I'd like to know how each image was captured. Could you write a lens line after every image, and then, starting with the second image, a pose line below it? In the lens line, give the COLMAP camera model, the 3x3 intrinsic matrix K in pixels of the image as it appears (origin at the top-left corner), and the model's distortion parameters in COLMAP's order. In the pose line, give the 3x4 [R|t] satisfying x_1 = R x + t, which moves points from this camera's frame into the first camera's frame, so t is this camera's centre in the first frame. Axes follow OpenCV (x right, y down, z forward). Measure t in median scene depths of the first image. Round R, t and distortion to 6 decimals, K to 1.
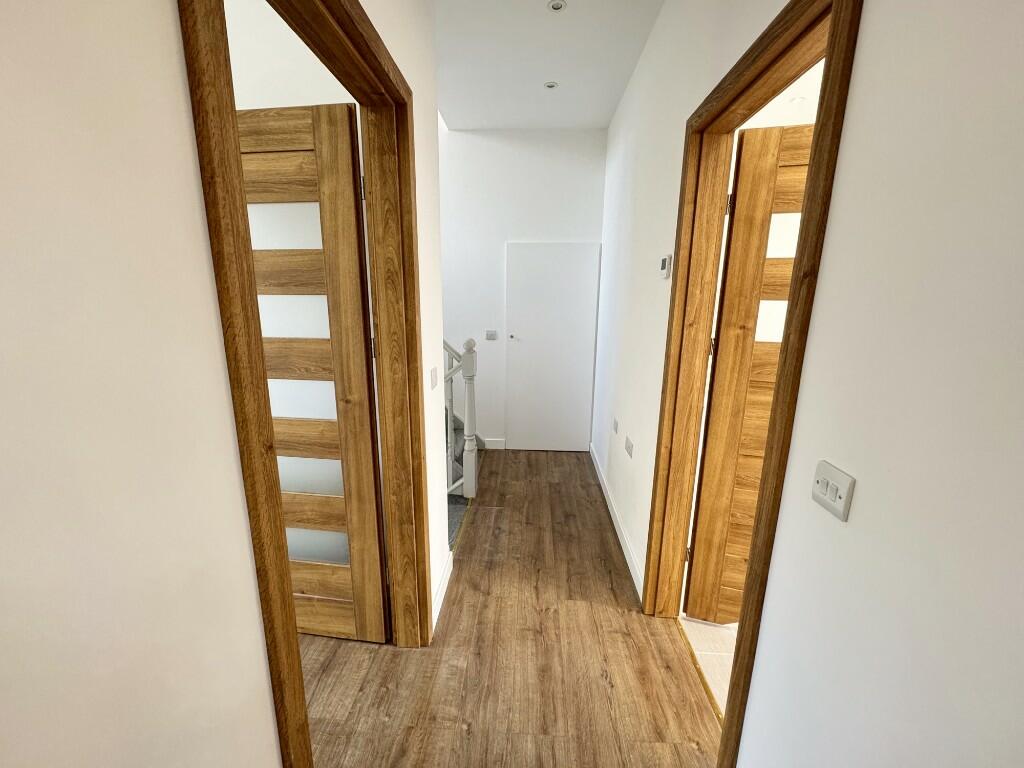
lens RADIAL K [[406.3, 0, 509.9], [0, 406.3, 384.8], [0, 0, 1]] dist [-0.001745, 0.000729]
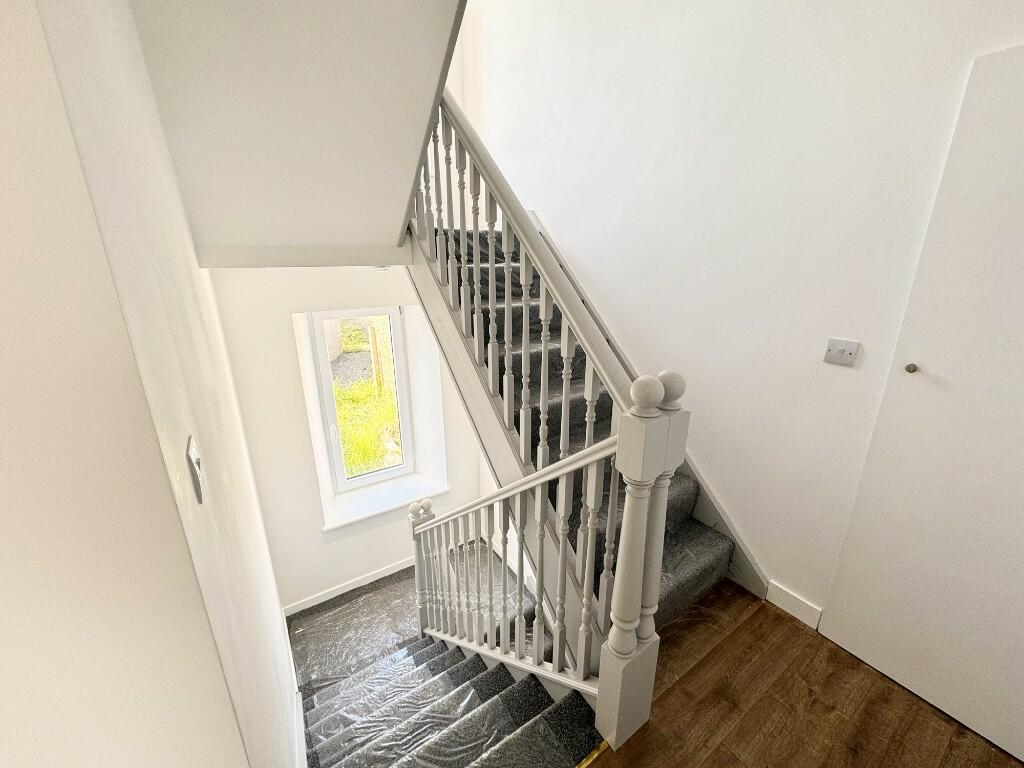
lens RADIAL K [[406.3, 0, 512.2], [0, 406.3, 383.2], [0, 0, 1]] dist [-0.001745, 0.000729]
pose [[0.597823, 0.228225, -0.768454, 0.065690], [-0.164566, 0.973139, 0.160990, -0.104923], [0.784555, 0.030218, 0.619323, 0.529859]]
